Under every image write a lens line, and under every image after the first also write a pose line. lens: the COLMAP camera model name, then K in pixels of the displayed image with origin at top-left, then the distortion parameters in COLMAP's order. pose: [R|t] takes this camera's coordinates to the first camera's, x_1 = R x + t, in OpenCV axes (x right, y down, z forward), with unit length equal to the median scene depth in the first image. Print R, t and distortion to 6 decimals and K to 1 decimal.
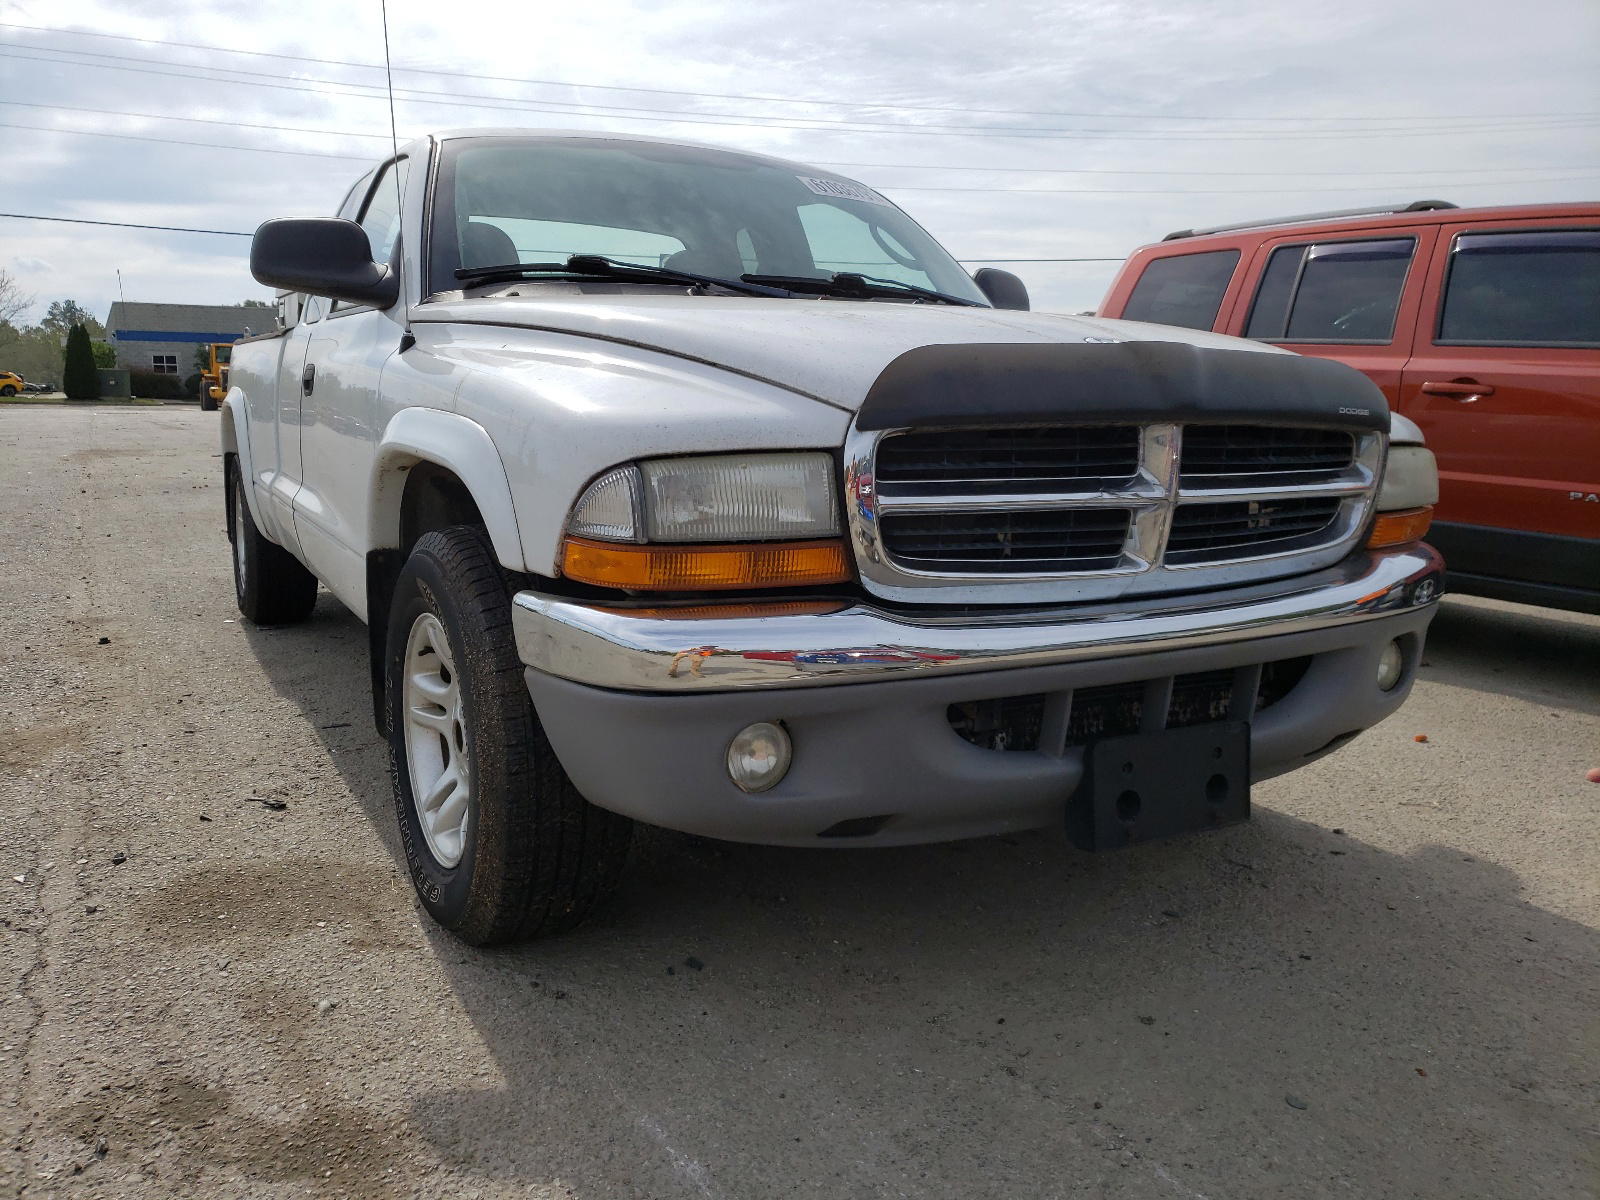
lens RADIAL K [[1220.1, 0, 800.0], [0, 1220.1, 600.0], [0, 0, 1]] dist [-0.026111, 0.076377]
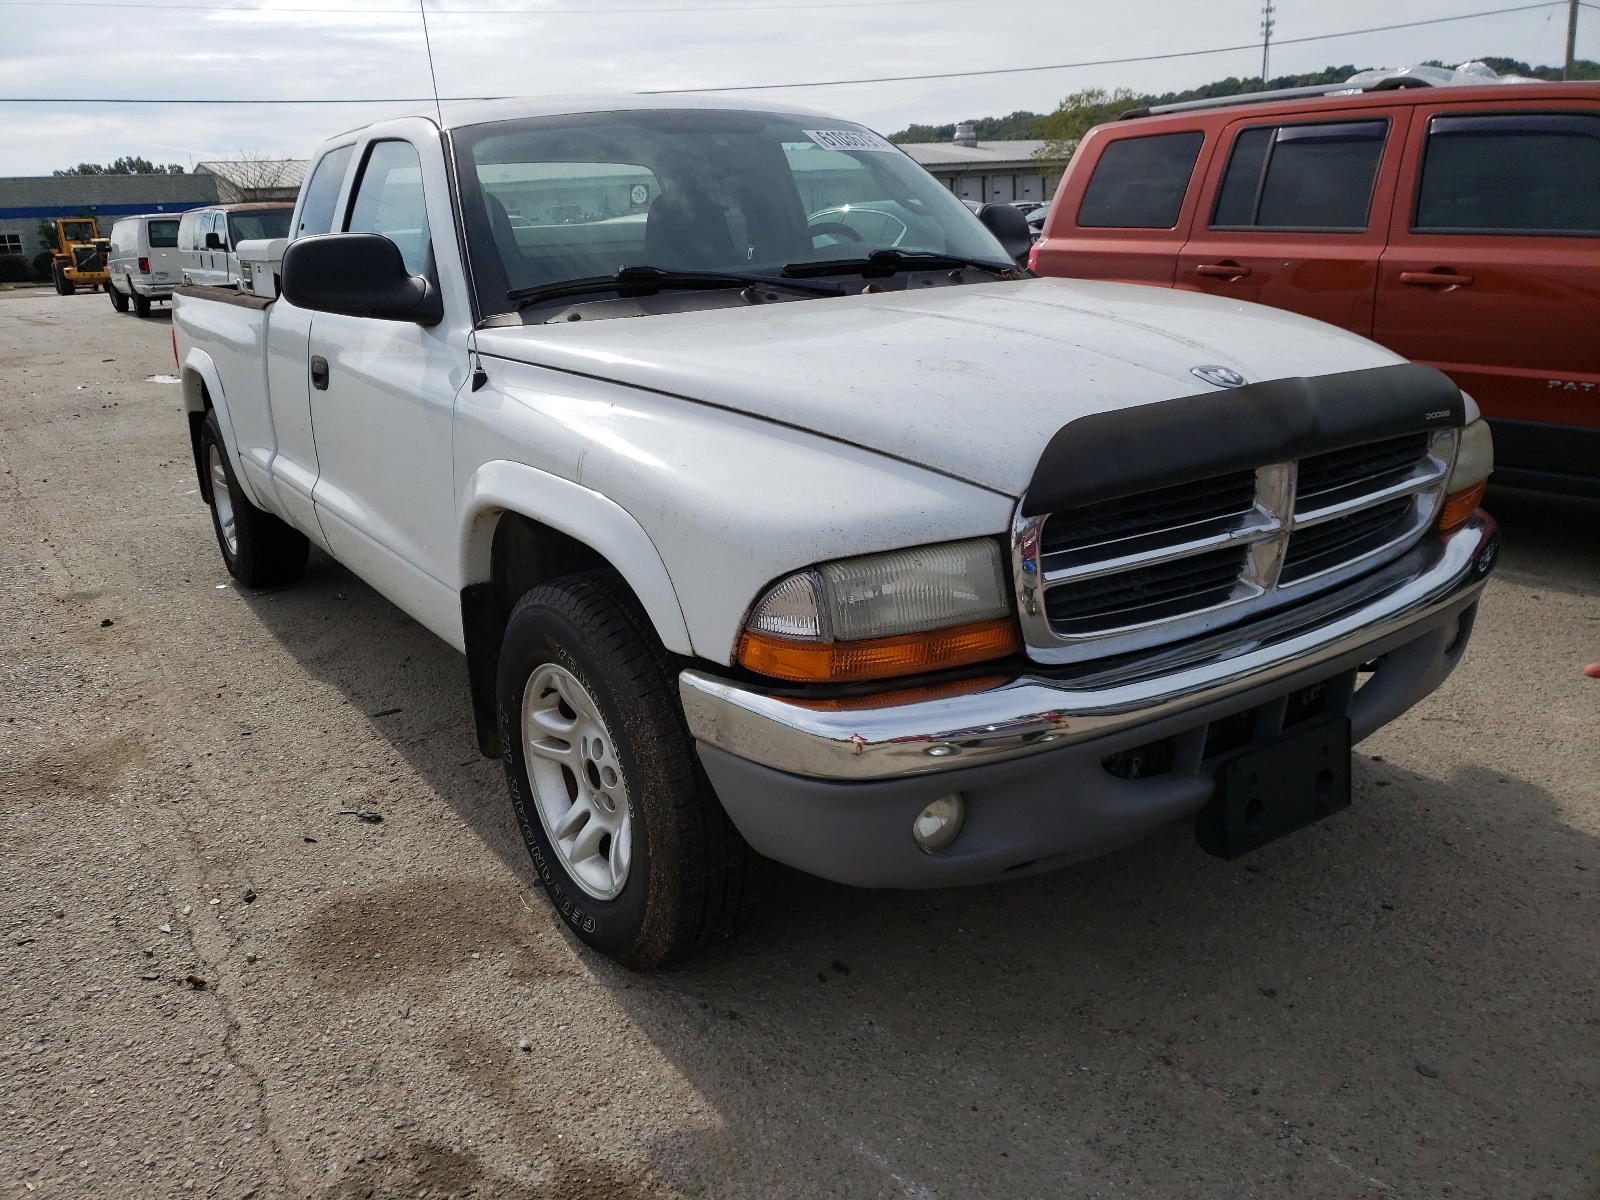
lens RADIAL K [[1215.4, 0, 769.5], [0, 1215.4, 597.3], [0, 0, 1]] dist [-0.003474, 0.036943]
pose [[0.995797, -0.081226, 0.042326, -0.169729], [0.075382, 0.989287, 0.125016, -0.167984], [-0.052028, -0.121300, 0.991251, -0.028469]]
